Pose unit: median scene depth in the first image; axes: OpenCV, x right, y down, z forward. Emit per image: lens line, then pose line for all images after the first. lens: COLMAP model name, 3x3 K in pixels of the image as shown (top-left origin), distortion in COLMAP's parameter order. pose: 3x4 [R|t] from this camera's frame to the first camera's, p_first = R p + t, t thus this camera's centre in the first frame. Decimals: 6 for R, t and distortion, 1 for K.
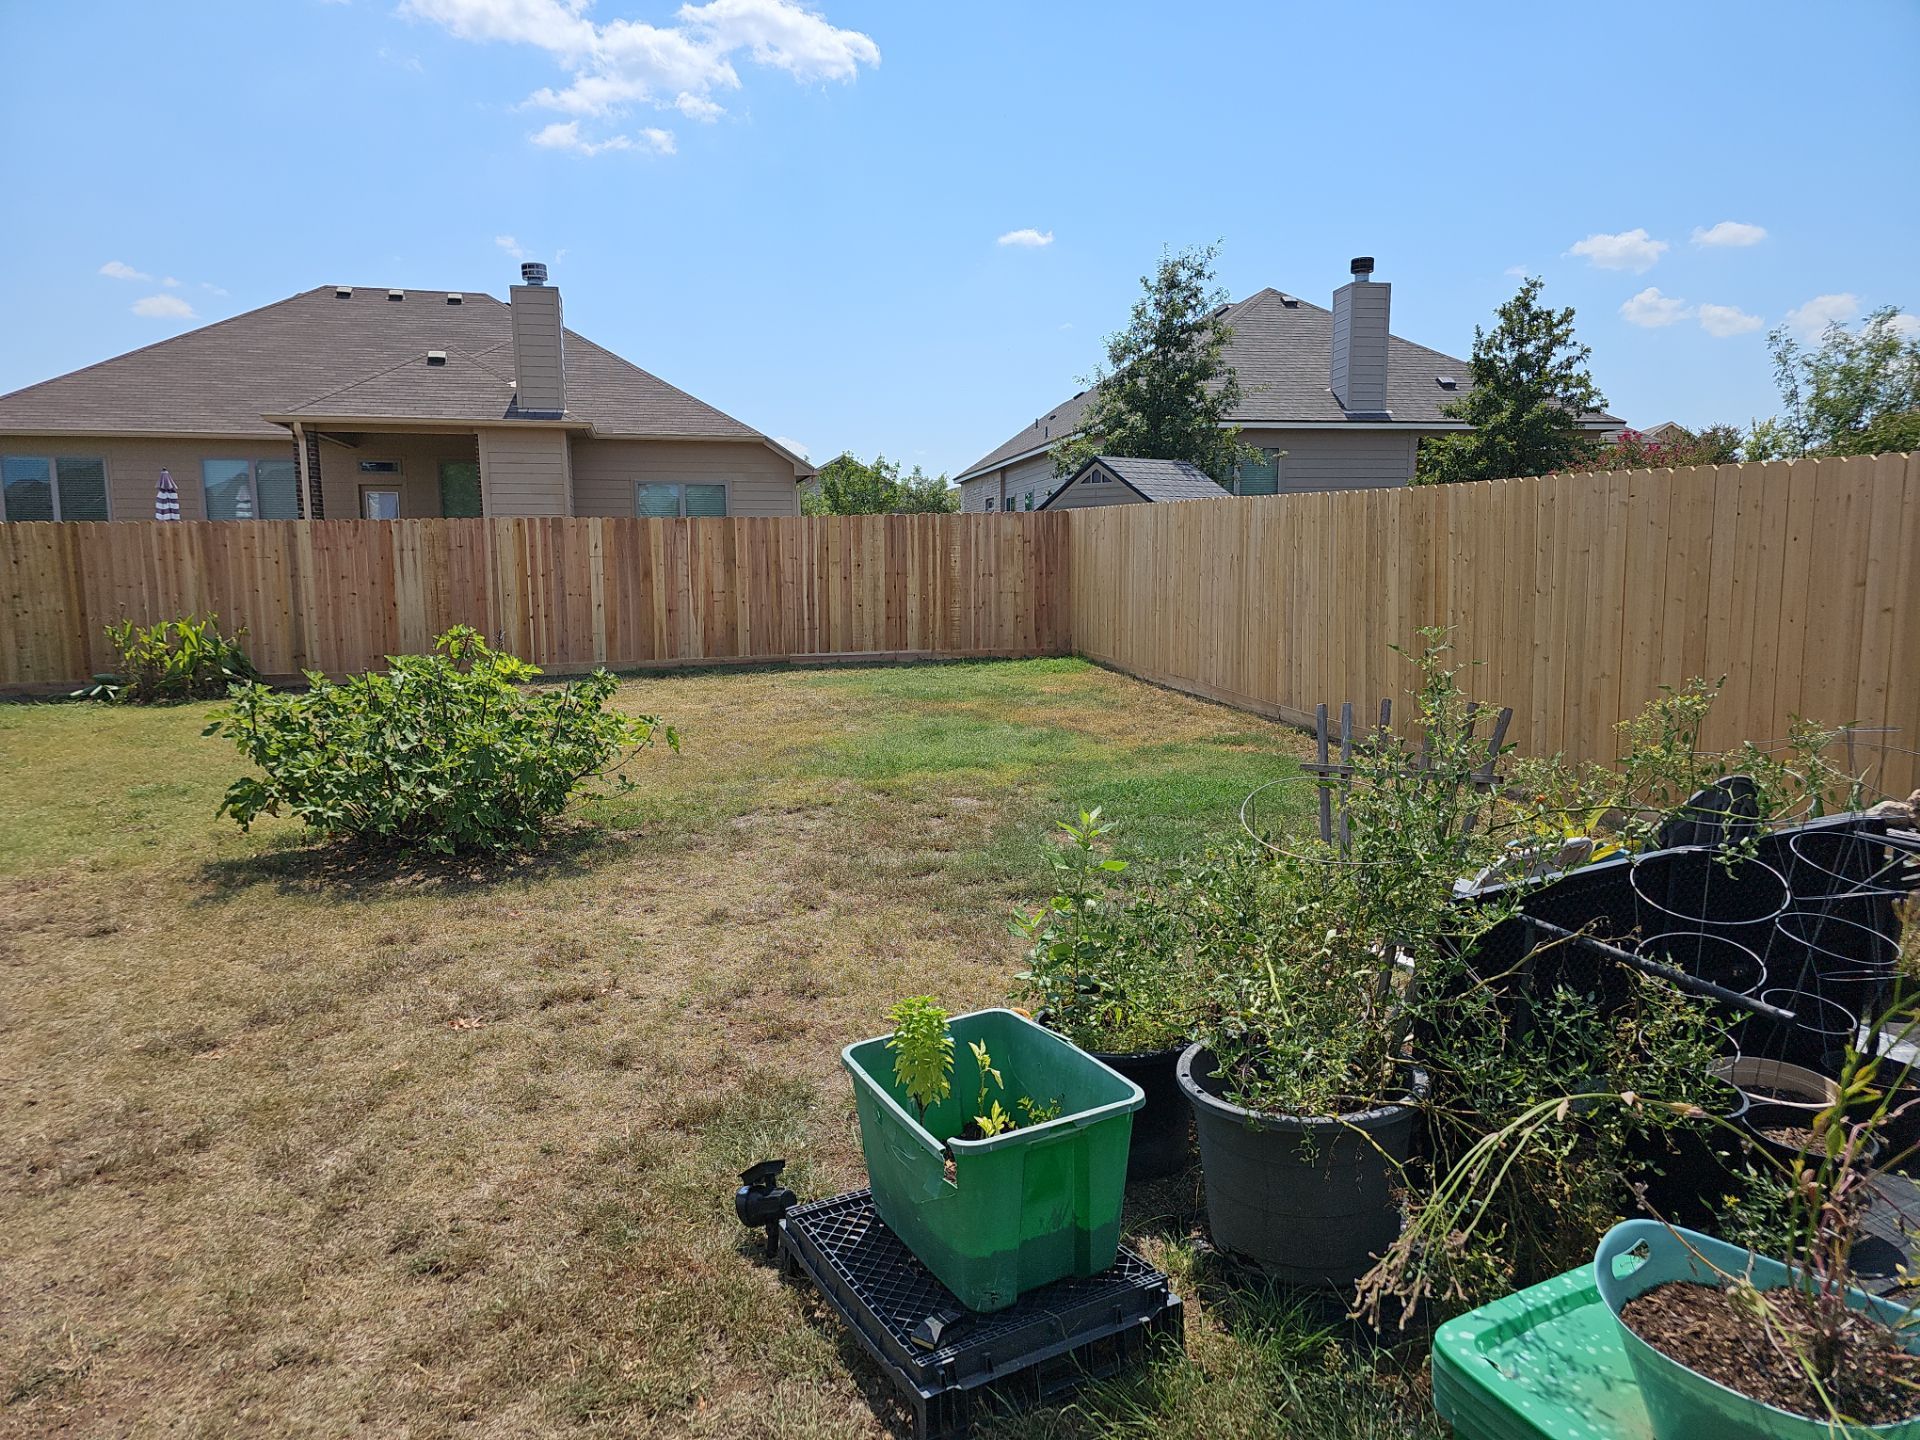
lens RADIAL K [[1427.5, 0, 960.0], [0, 1427.5, 720.0], [0, 0, 1]] dist [0.091315, -0.165972]
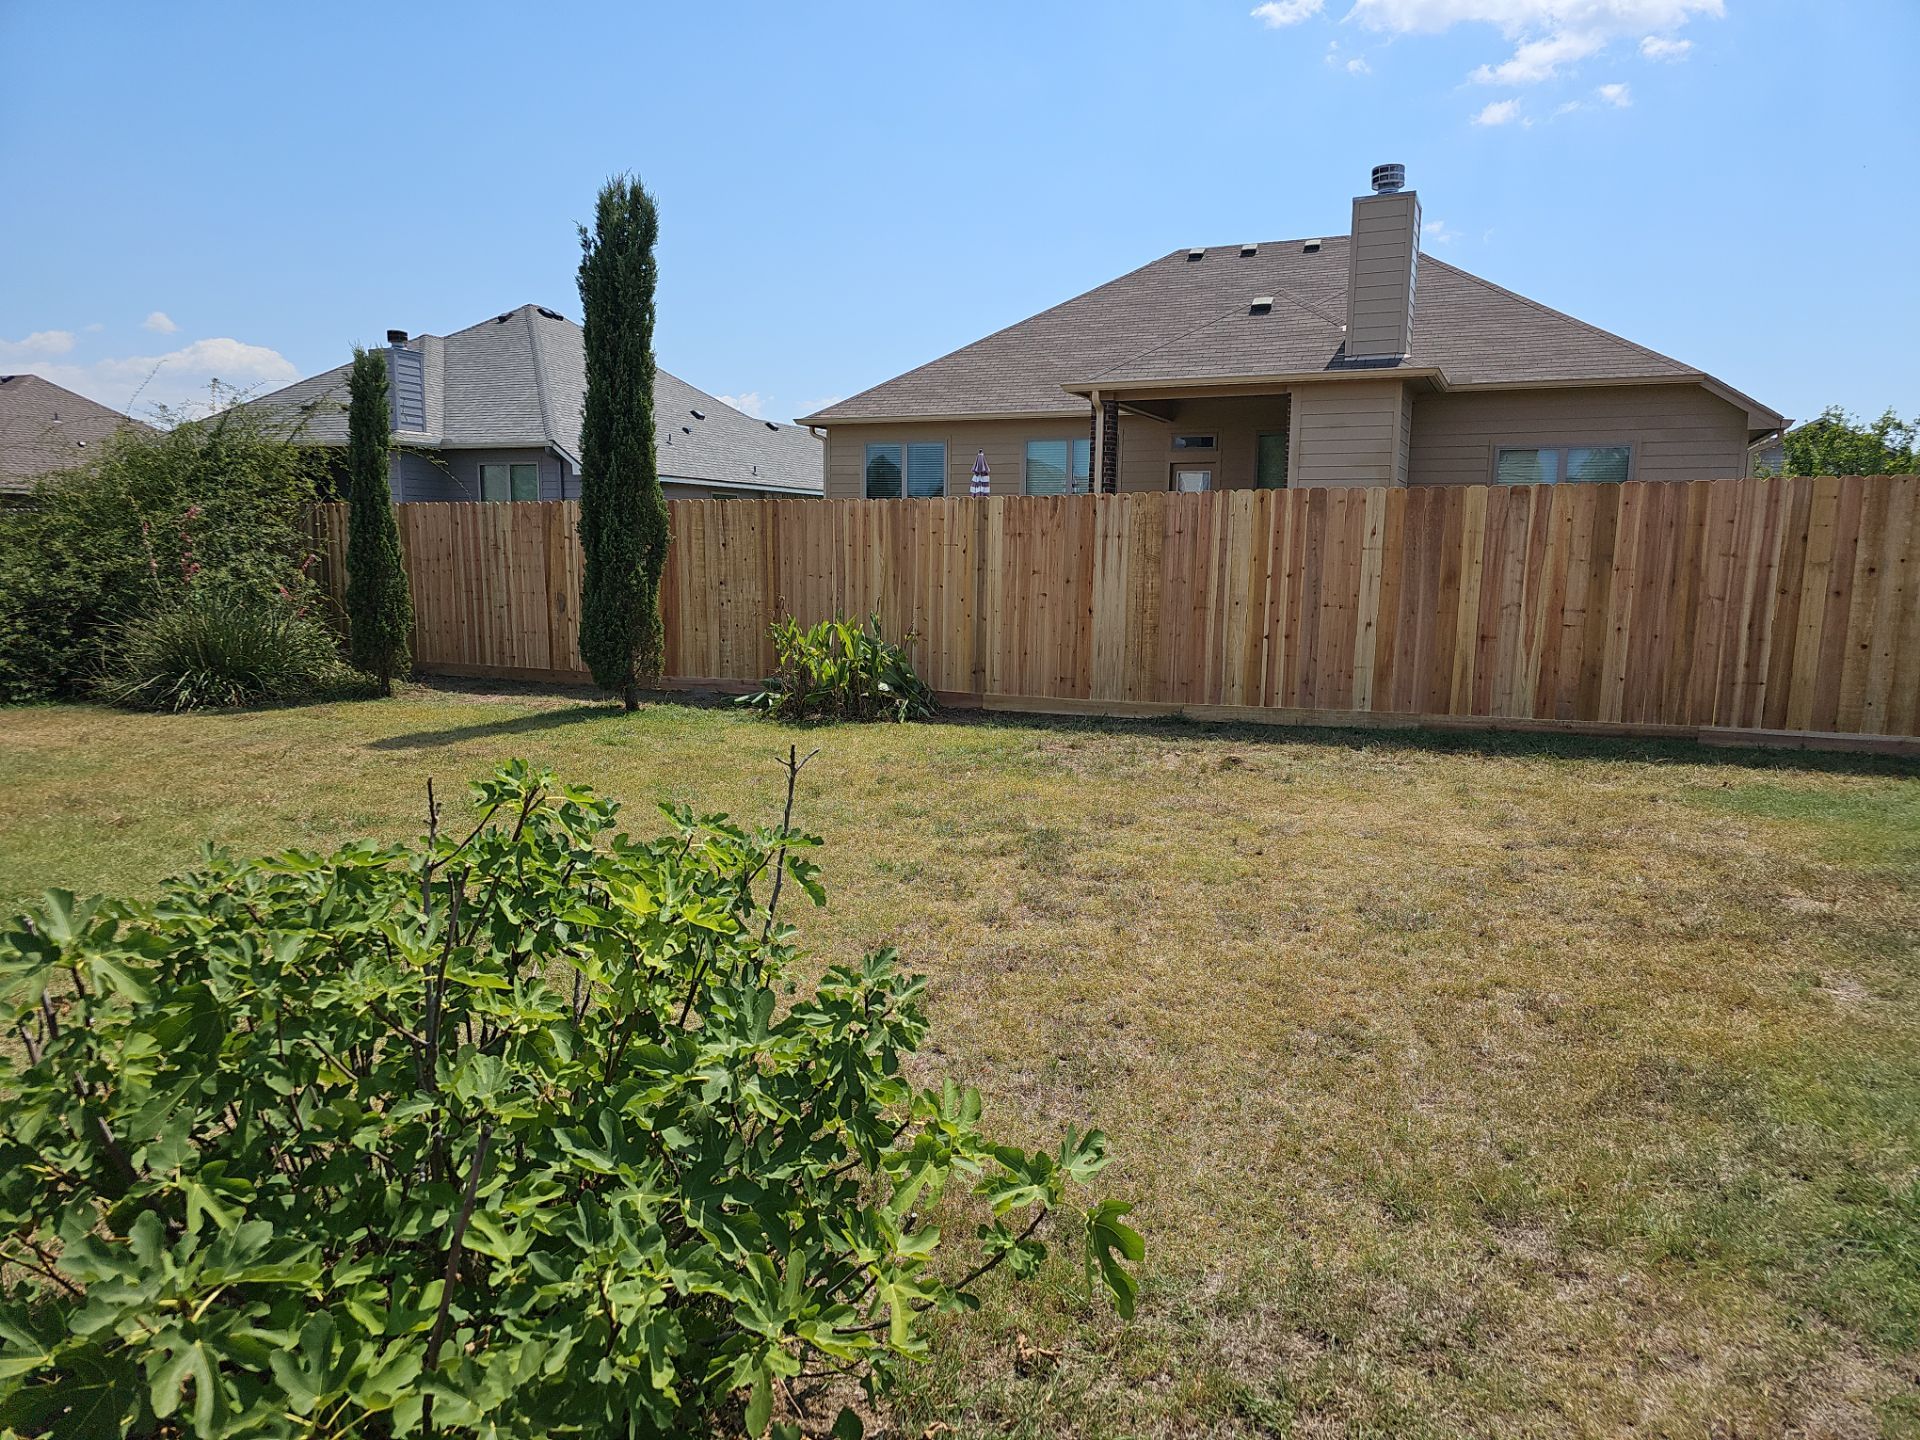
lens RADIAL K [[1380.5, 0, 874.8], [0, 1380.5, 767.8], [0, 0, 1]] dist [0.019869, -0.008744]
pose [[0.789769, 0.111577, -0.603172, -0.043828], [-0.083552, 0.993720, 0.074423, -0.043282], [0.607688, -0.008381, 0.794132, 0.368417]]
